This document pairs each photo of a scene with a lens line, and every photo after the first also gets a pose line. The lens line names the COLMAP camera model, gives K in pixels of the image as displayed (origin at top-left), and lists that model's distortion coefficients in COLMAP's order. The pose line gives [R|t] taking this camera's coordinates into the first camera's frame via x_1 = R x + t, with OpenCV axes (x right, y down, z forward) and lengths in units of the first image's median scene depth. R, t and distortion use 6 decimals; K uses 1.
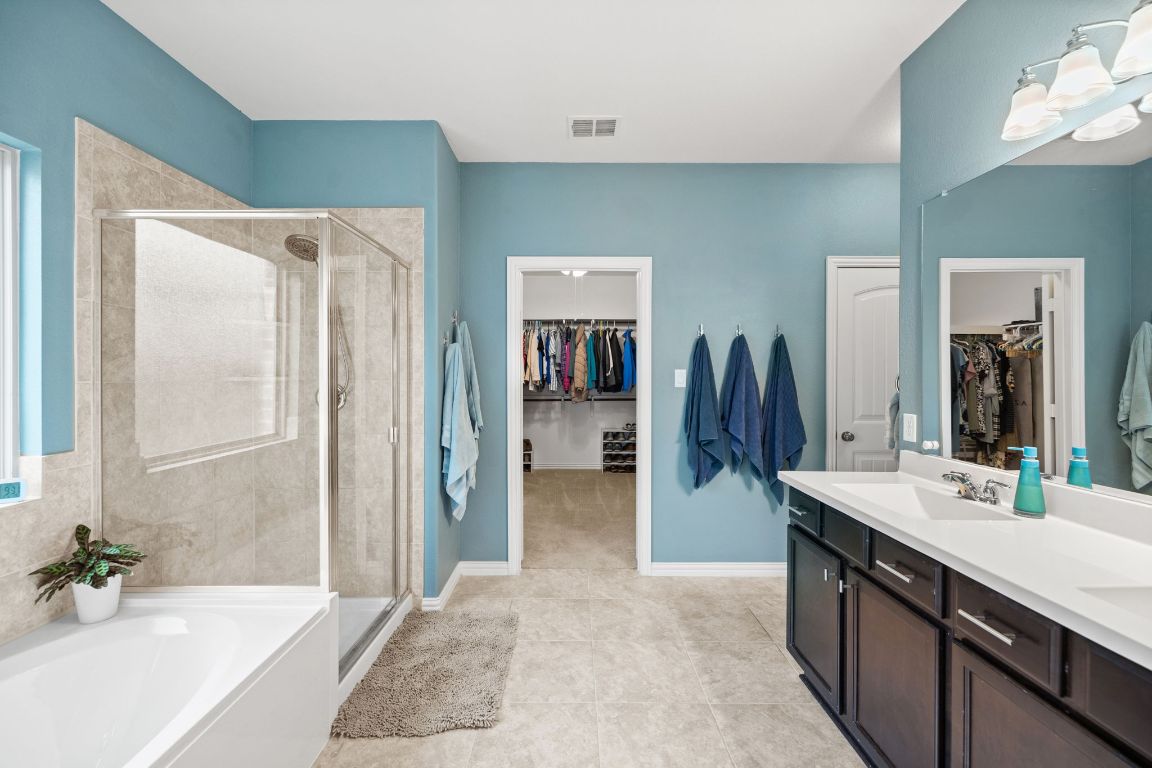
lens RADIAL K [[473.7, 0, 576.0], [0, 473.7, 384.0], [0, 0, 1]] dist [0.000044, 0.000007]
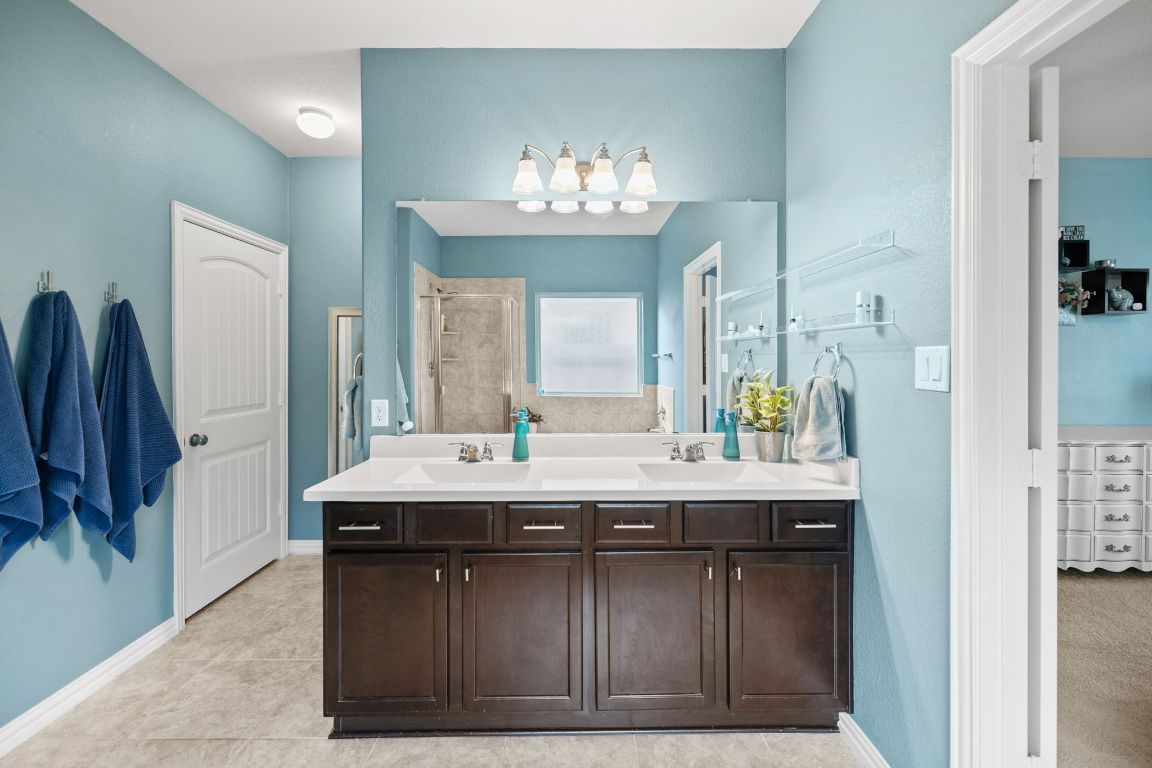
lens RADIAL K [[483.2, 0, 575.7], [0, 483.2, 366.4], [0, 0, 1]] dist [0.001114, -0.000111]
pose [[-0.011843, -0.003122, 0.999925, -0.350496], [0.011714, 0.999926, 0.003261, -0.007067], [-0.999861, 0.011752, -0.011806, 0.594331]]
